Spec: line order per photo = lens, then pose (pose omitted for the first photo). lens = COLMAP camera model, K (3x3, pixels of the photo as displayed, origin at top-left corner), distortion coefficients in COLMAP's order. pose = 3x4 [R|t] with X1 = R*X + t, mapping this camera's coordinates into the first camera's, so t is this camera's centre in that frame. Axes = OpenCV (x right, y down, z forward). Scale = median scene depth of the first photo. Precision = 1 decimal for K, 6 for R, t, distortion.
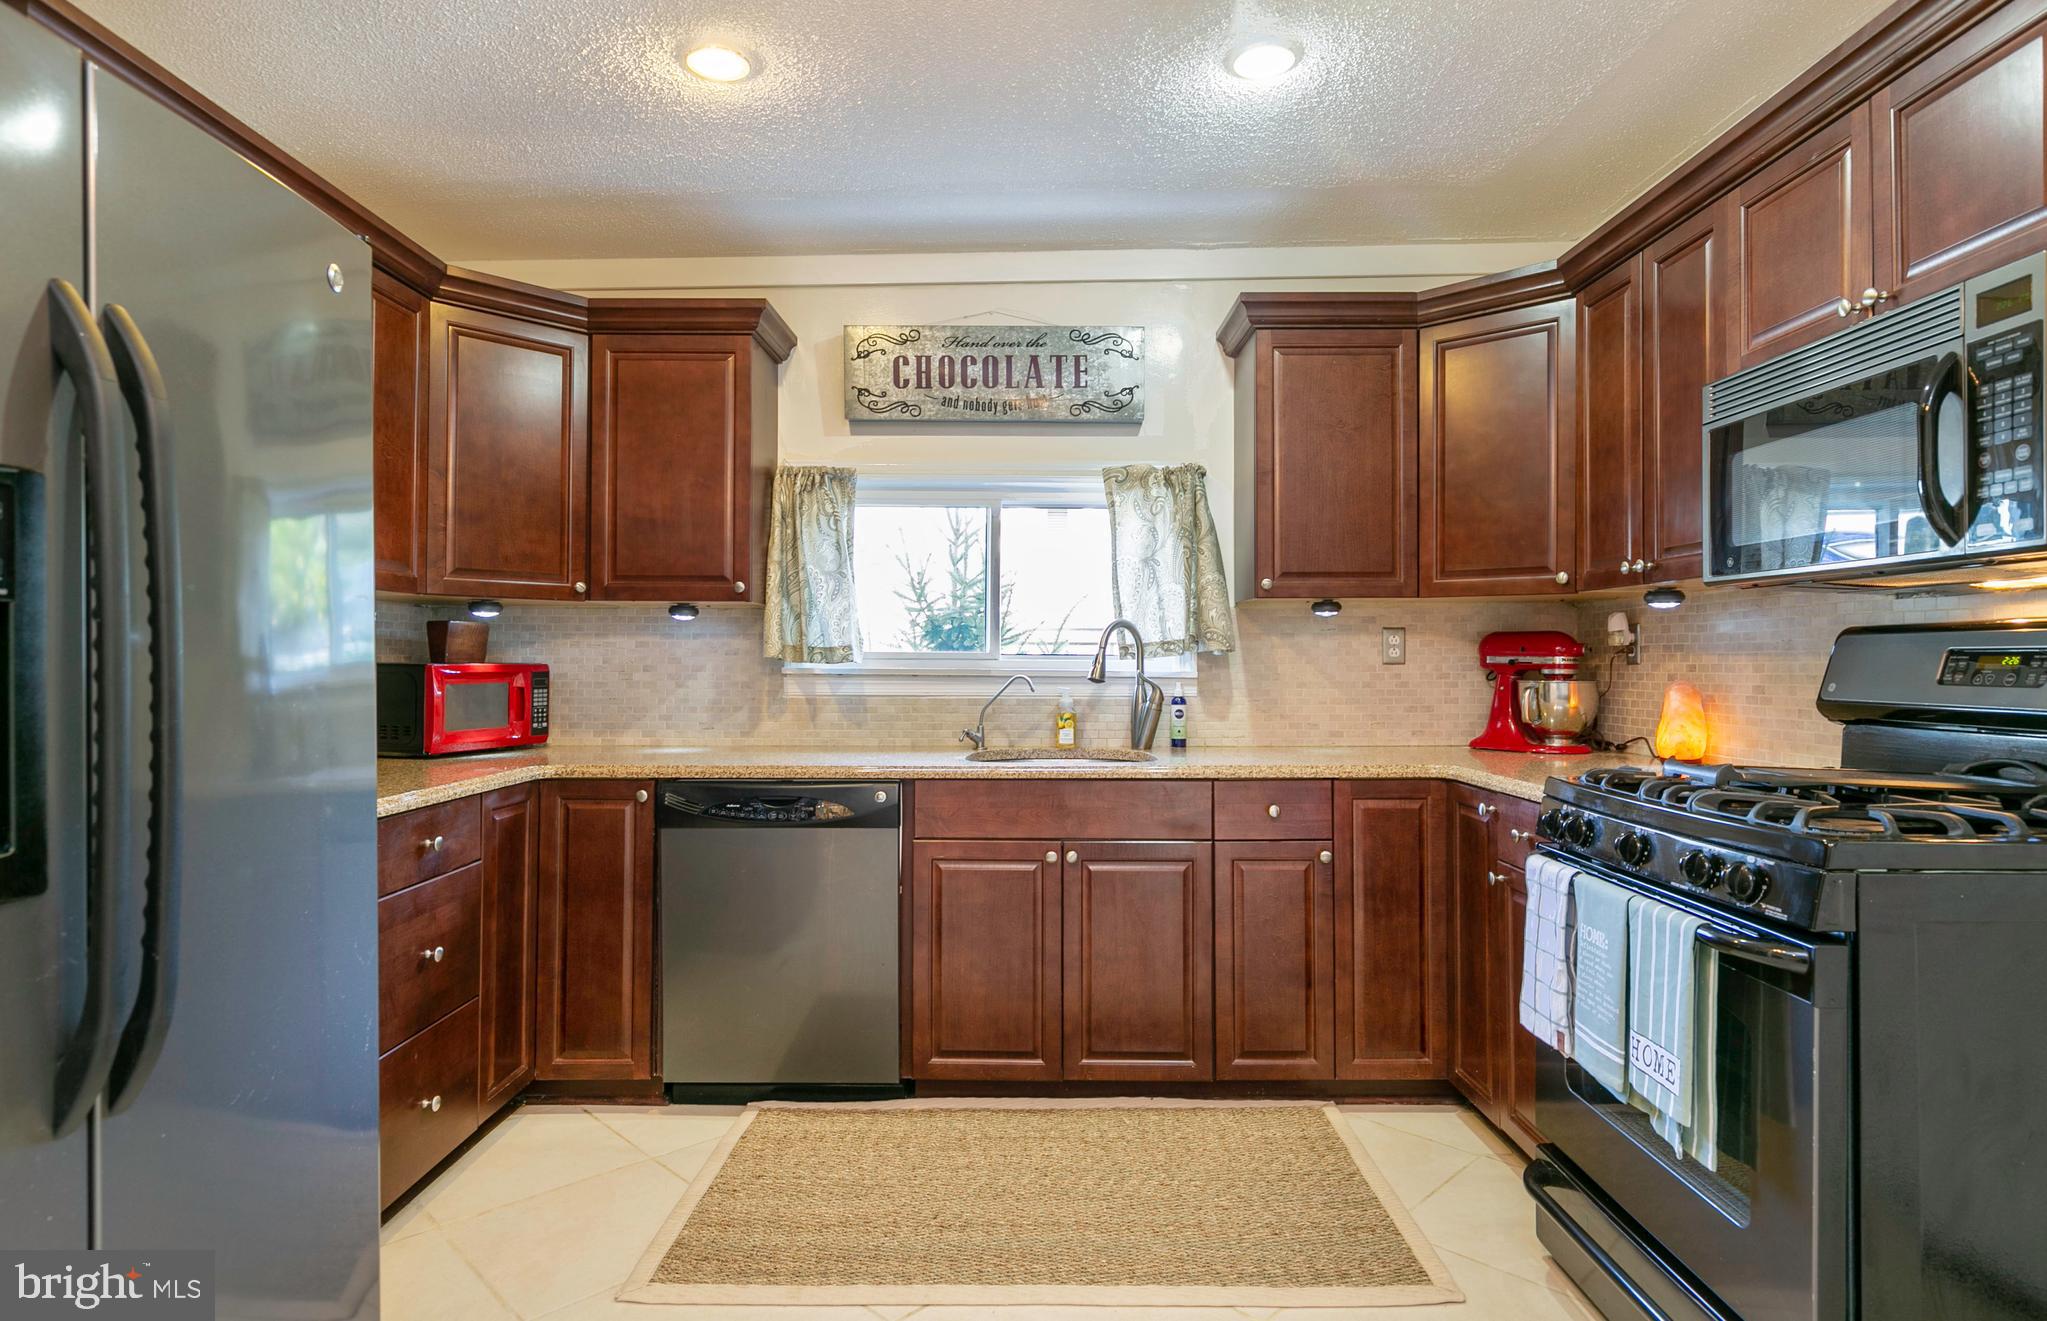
lens RADIAL K [[1105.7, 0, 1037.6], [0, 1105.7, 646.6], [0, 0, 1]] dist [0.004607, -0.000074]
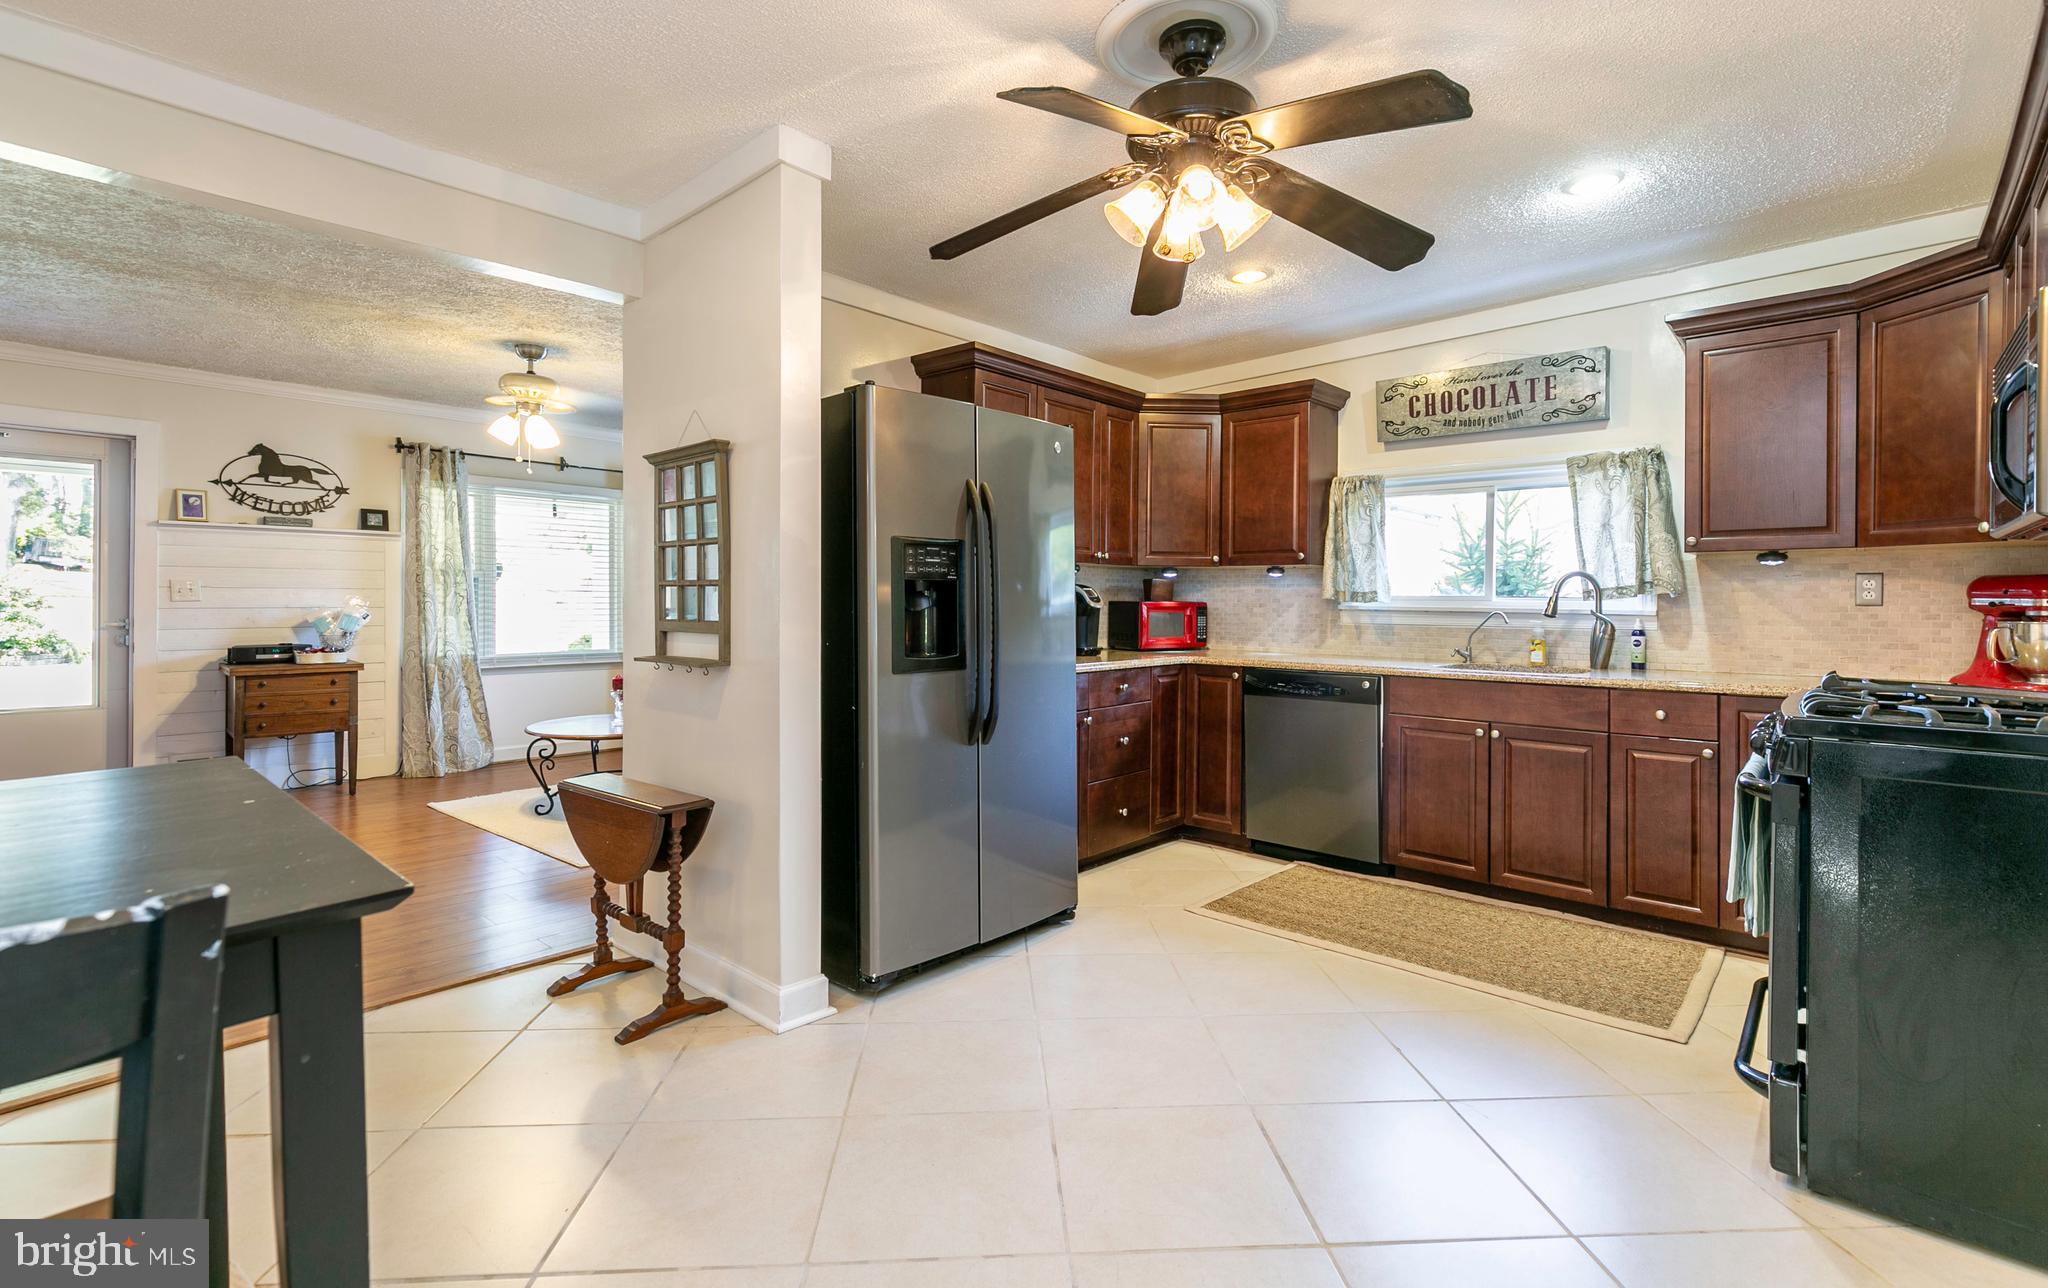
lens RADIAL K [[920.2, 0, 1014.6], [0, 920.2, 606.4], [0, 0, 1]] dist [0.003565, -0.000239]
pose [[0.732902, 0.007251, -0.680296, 0.351279], [0.003797, 0.999884, 0.014747, -0.000439], [0.680324, -0.013391, 0.732790, -0.296522]]
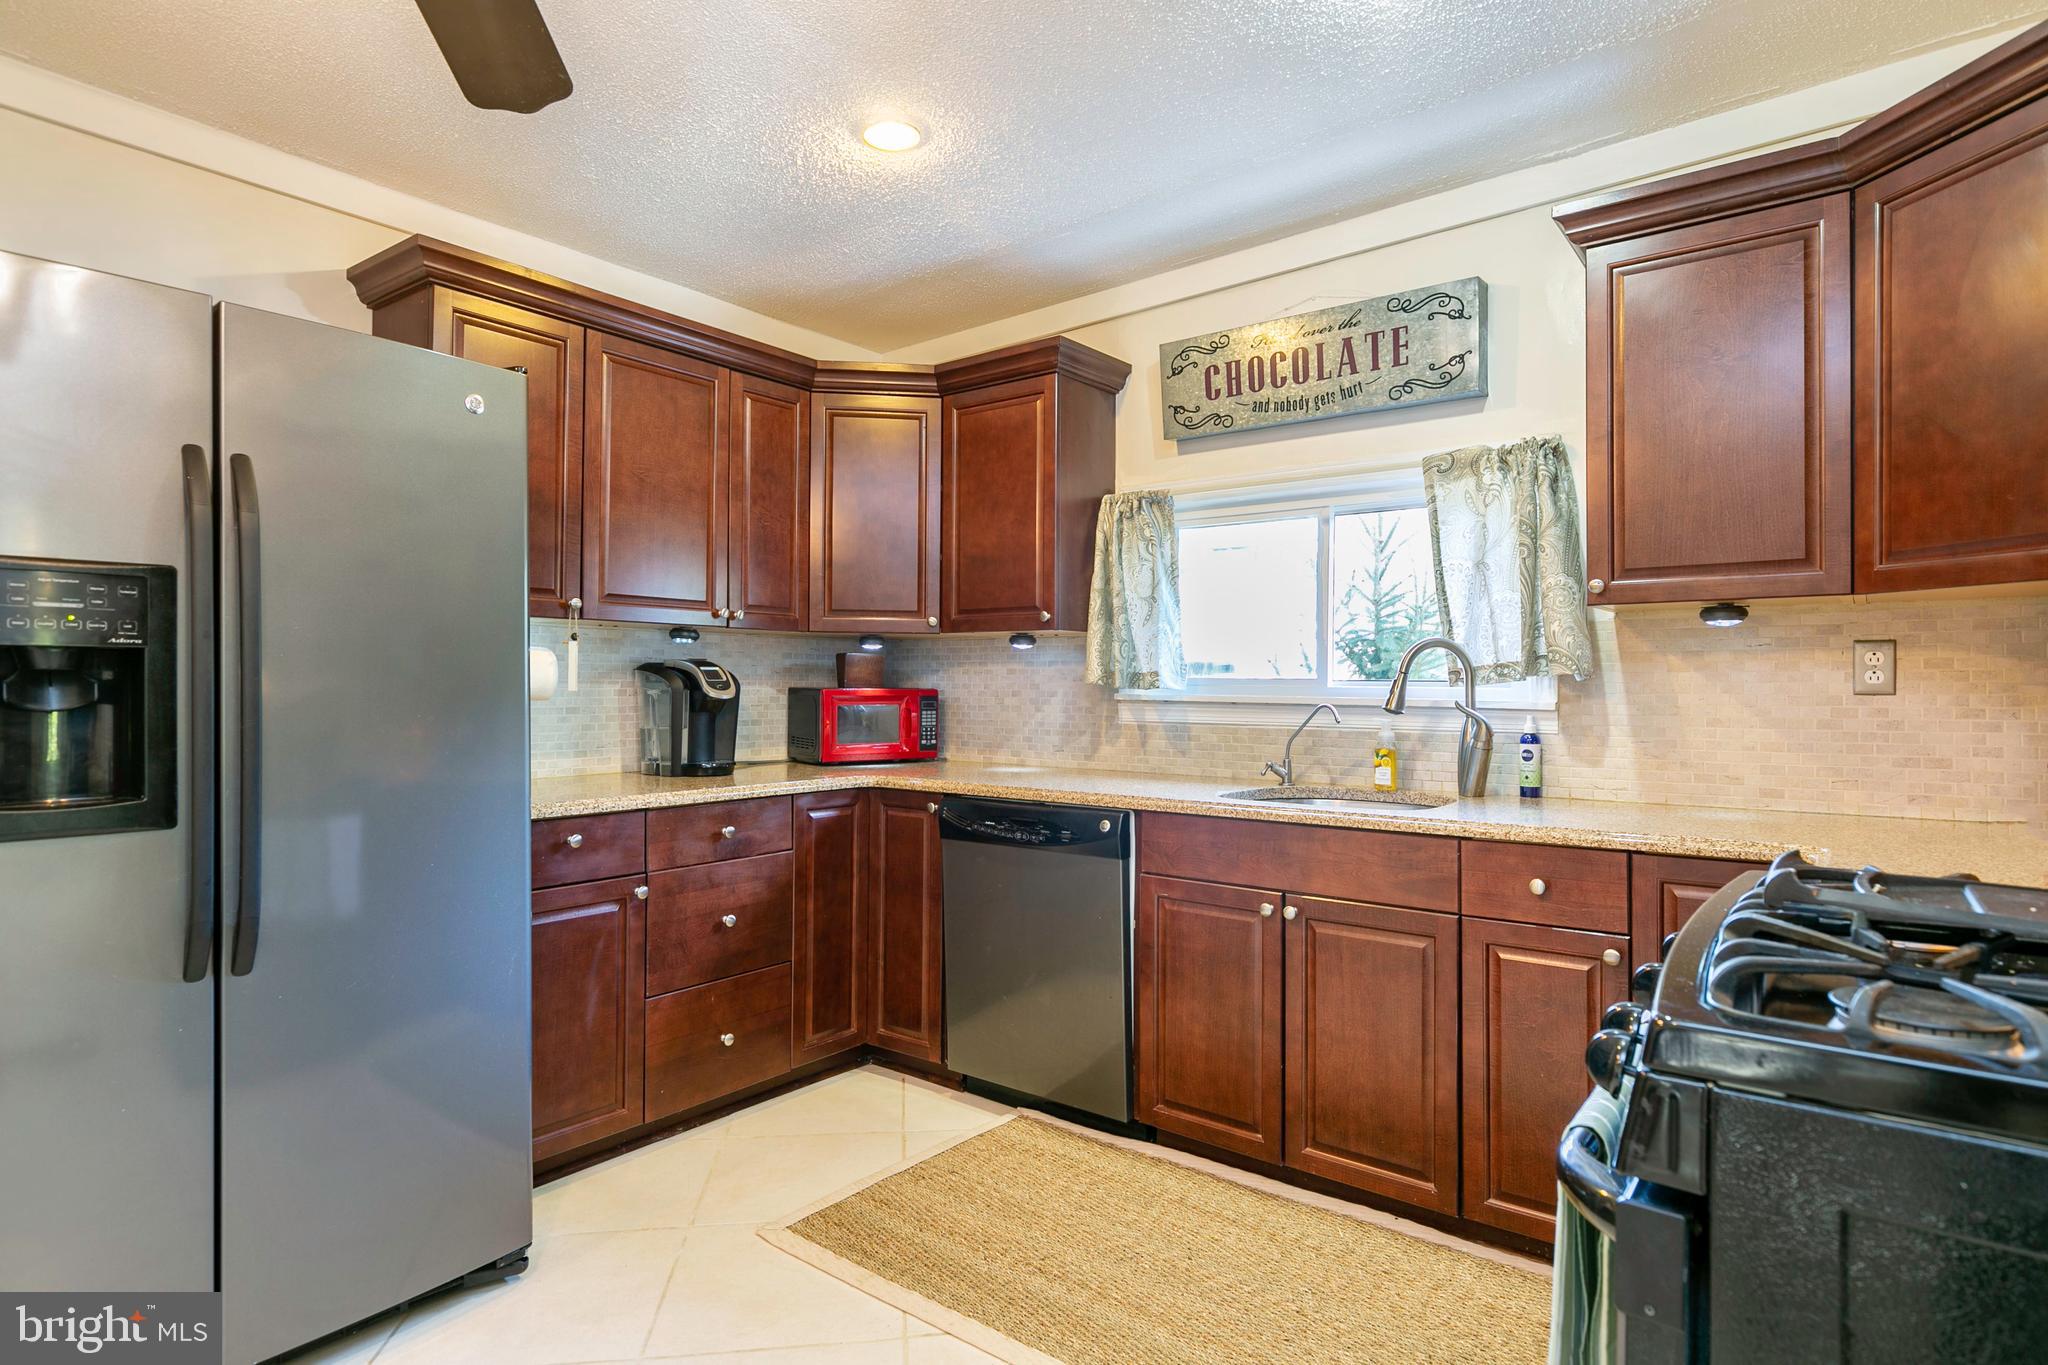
lens RADIAL K [[1097.0, 0, 1024.0], [0, 1097.0, 682.5], [0, 0, 1]] dist [0.001165, -0.000277]
pose [[0.788194, 0.000370, -0.615426, 0.353032], [0.004363, 0.999971, 0.006190, 0.002391], [0.615411, -0.007564, 0.788170, 0.169958]]
